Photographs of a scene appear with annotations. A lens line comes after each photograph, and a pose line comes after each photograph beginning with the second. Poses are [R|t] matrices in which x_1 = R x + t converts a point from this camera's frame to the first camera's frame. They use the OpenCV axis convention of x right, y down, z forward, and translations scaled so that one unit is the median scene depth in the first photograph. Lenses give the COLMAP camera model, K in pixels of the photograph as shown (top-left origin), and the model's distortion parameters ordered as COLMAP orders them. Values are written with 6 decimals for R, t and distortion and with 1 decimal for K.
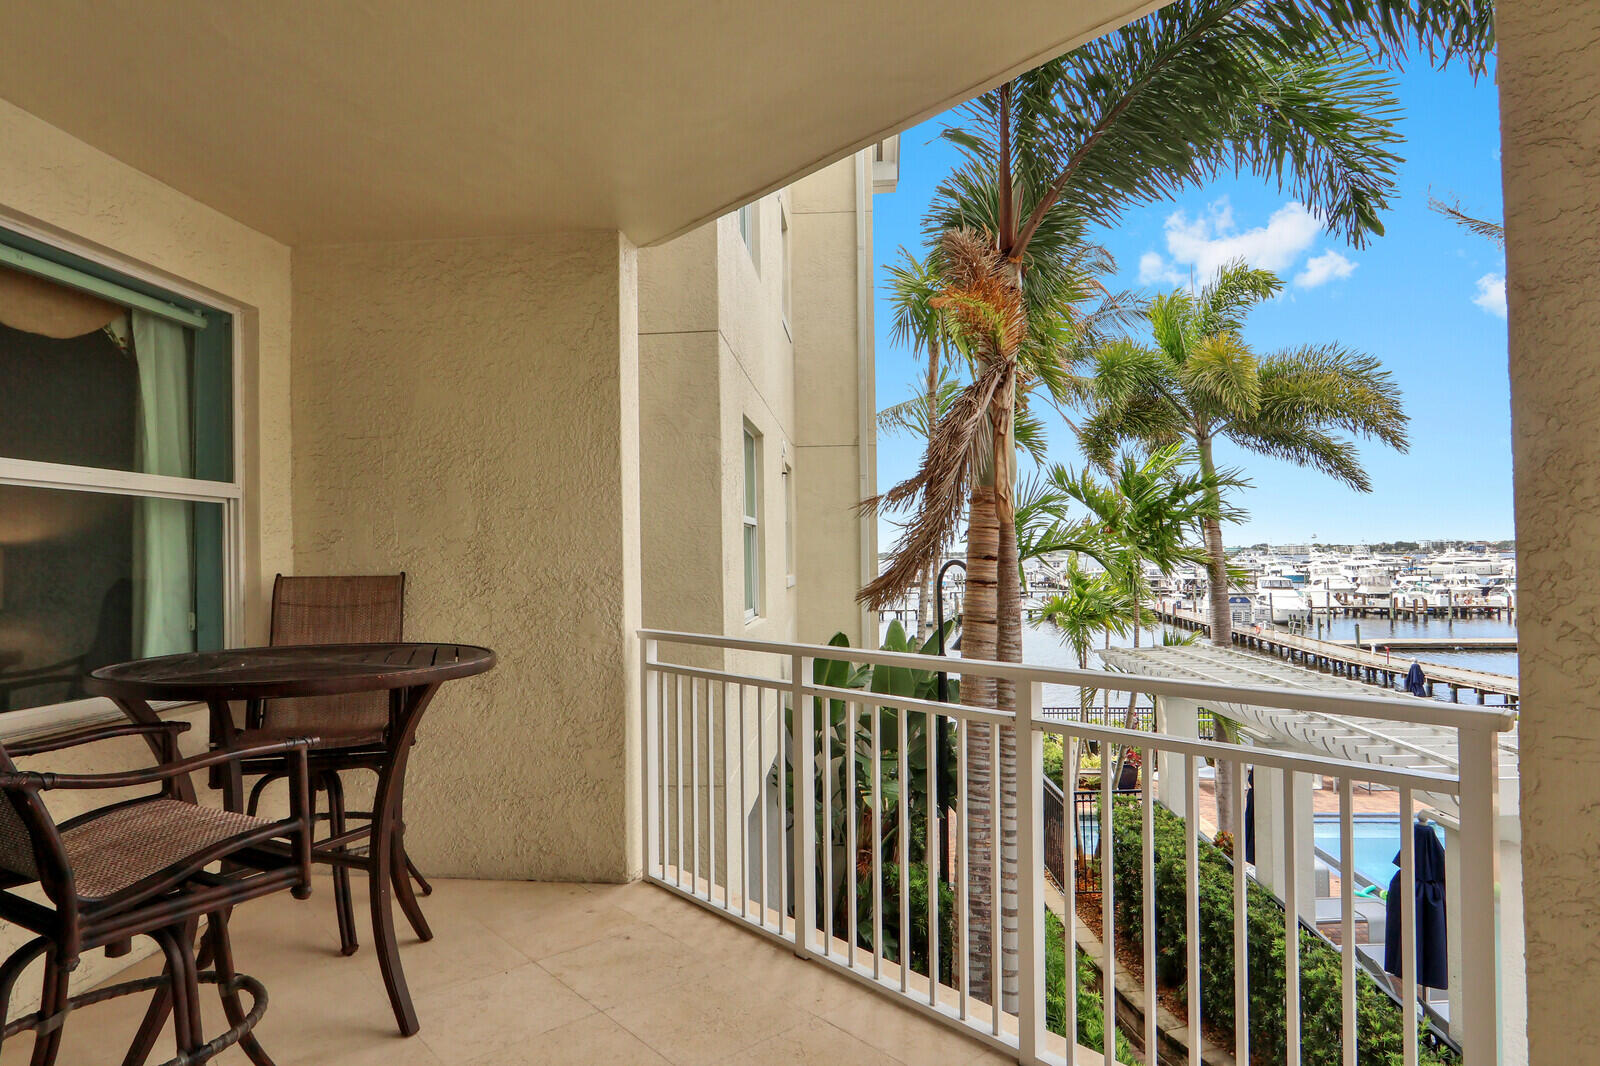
lens RADIAL K [[897.9, 0, 794.4], [0, 897.9, 542.2], [0, 0, 1]] dist [-0.003203, -0.001512]
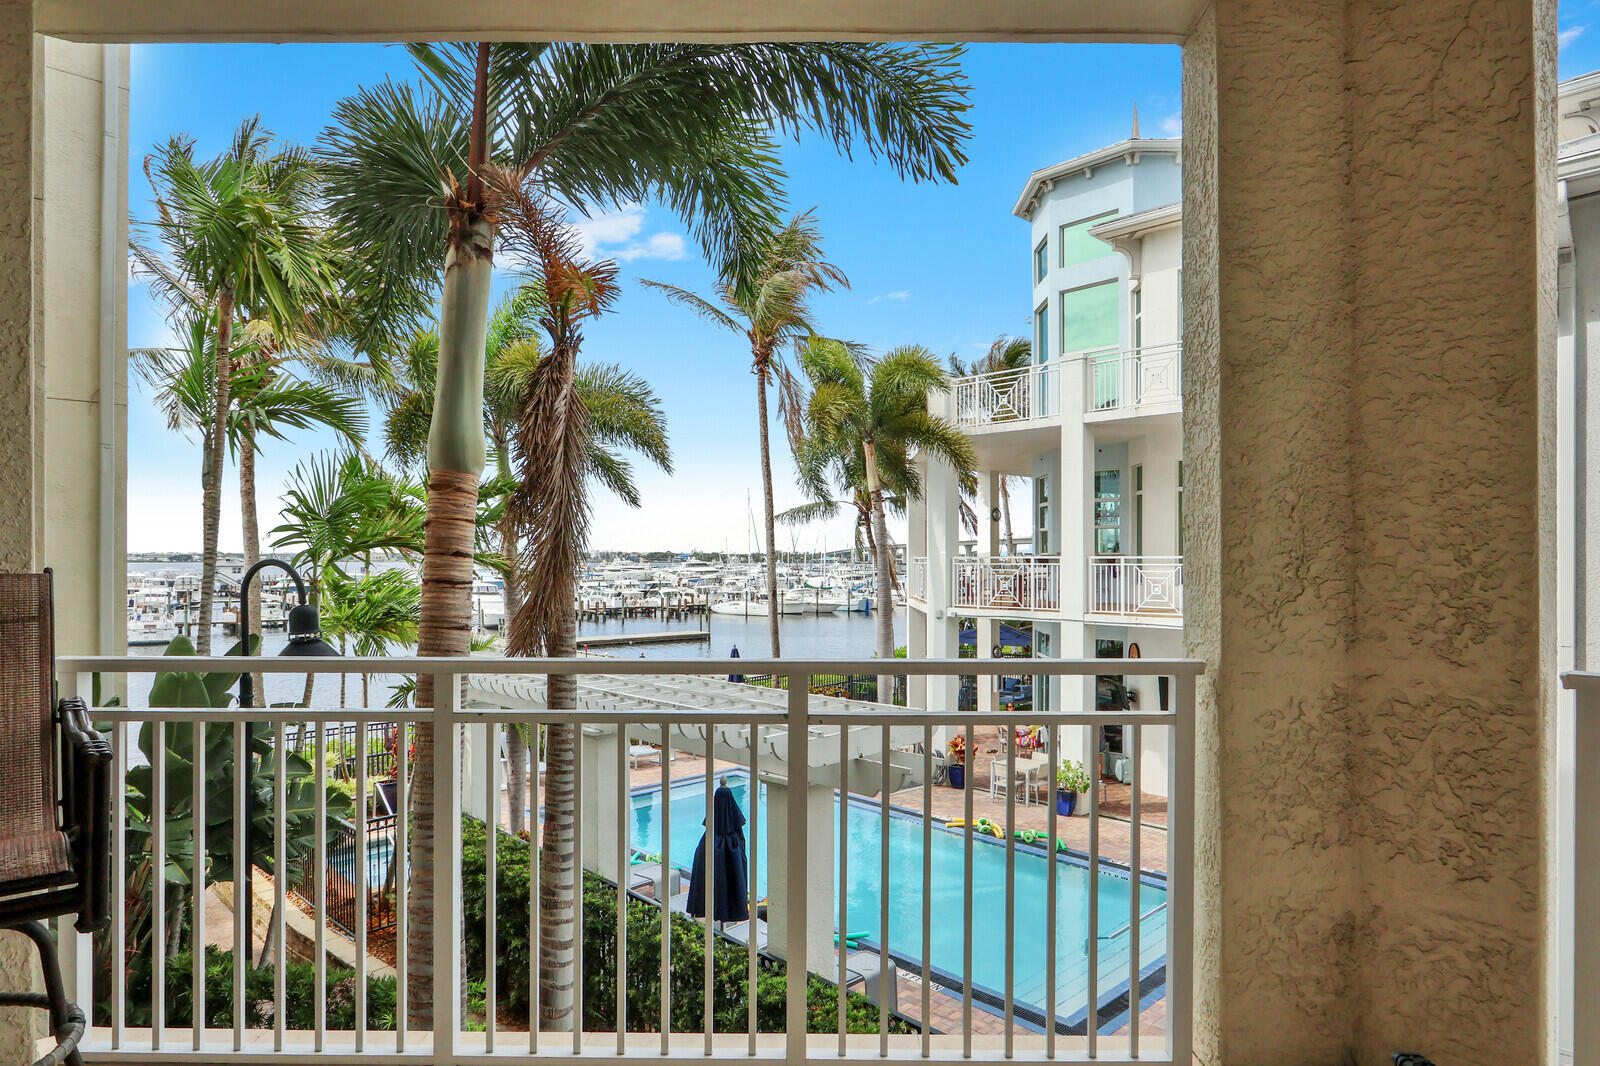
lens RADIAL K [[934.0, 0, 797.8], [0, 934.0, 552.2], [0, 0, 1]] dist [-0.016188, -0.000193]
pose [[0.678205, 0.020036, 0.734600, -0.016427], [-0.023763, 0.999703, -0.005328, 0.000946], [-0.734488, -0.013843, 0.678480, 0.010828]]
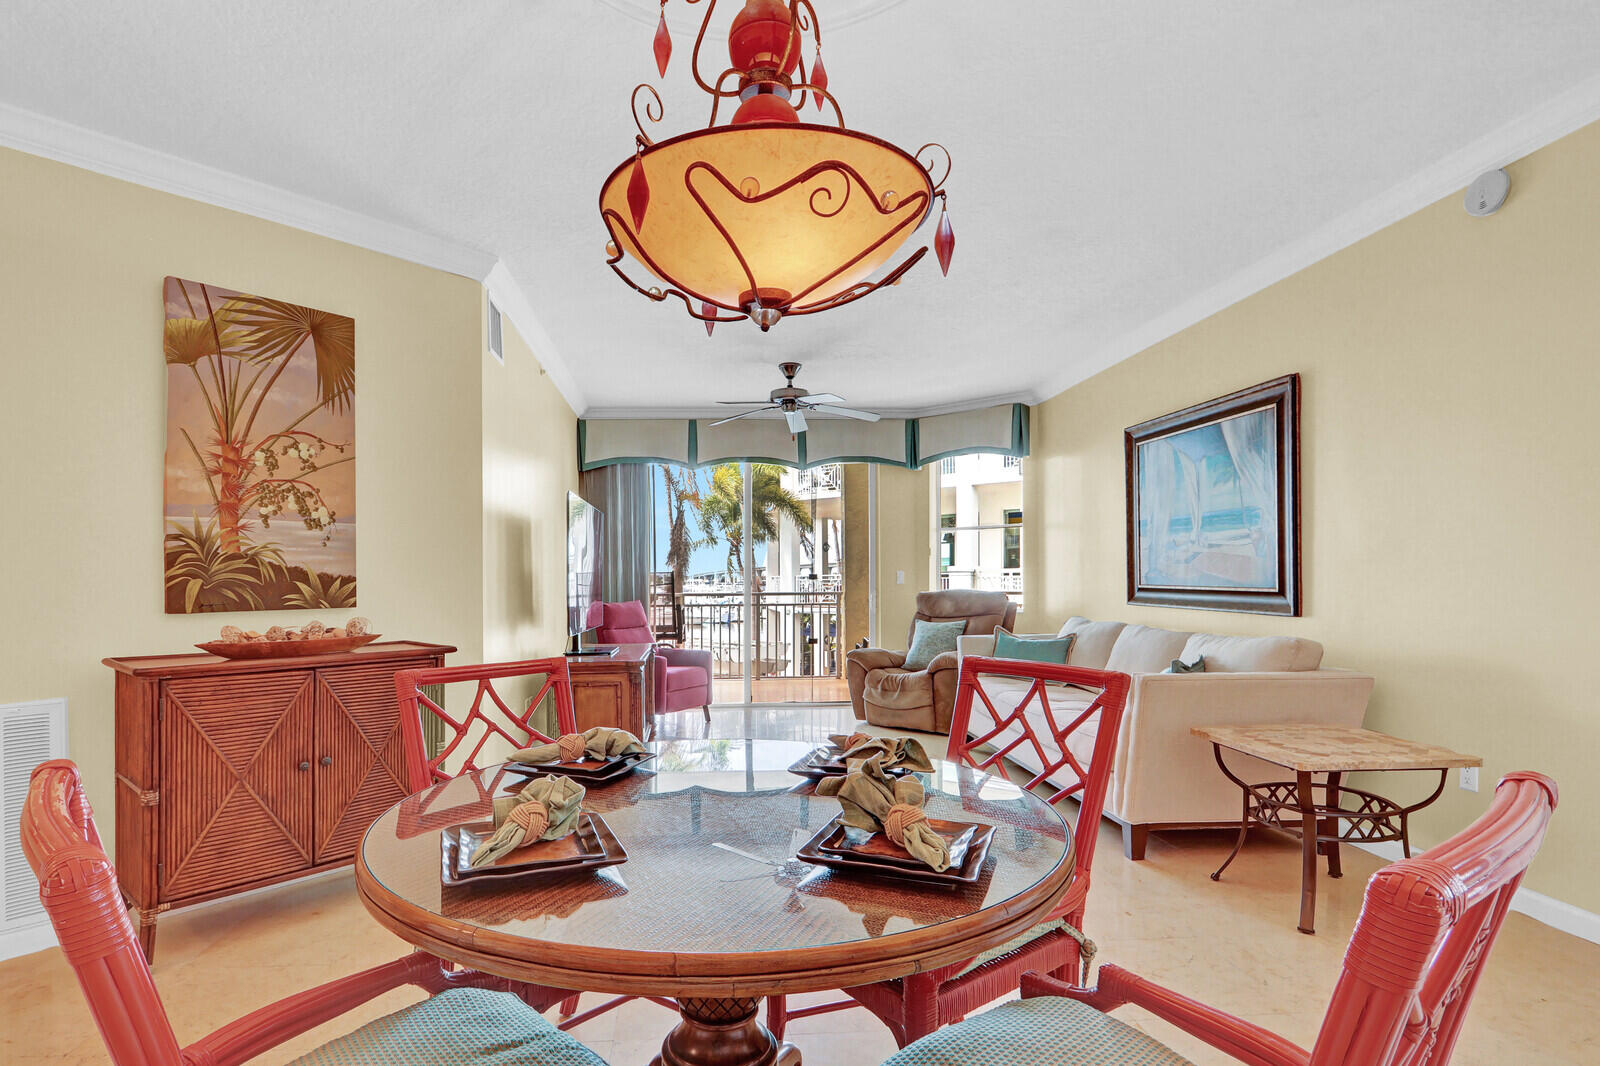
lens RADIAL K [[803.0, 0, 734.1], [0, 803.0, 583.3], [0, 0, 1]] dist [-0.018591, 0.001107]
pose [[0.614264, 0.003287, 0.789093, -0.100620], [-0.010329, 0.999939, 0.003875, 0.002505], [-0.789033, -0.010531, 0.614261, -0.046279]]
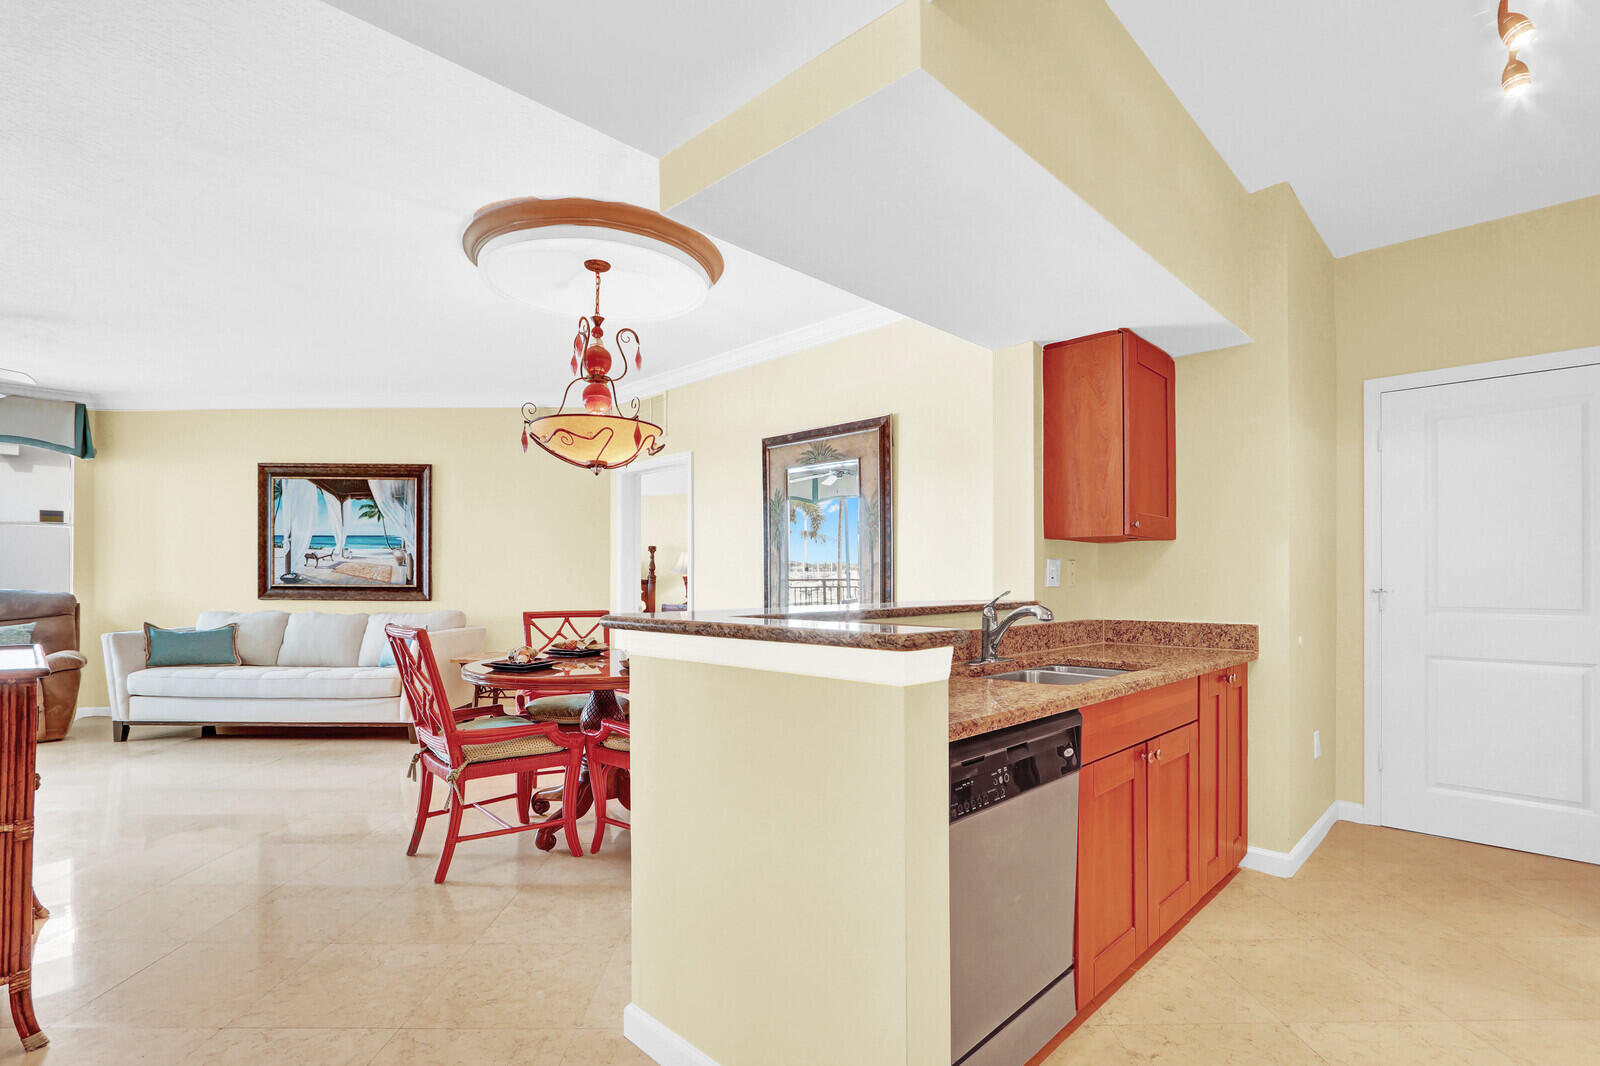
lens RADIAL K [[742.1, 0, 802.1], [0, 742.1, 575.9], [0, 0, 1]] dist [-0.016968, -0.000467]
pose [[-0.766430, 0.018536, 0.642060, -0.125318], [0.002661, 0.999667, -0.025684, 0.003948], [-0.642322, -0.017977, -0.766224, -0.005332]]
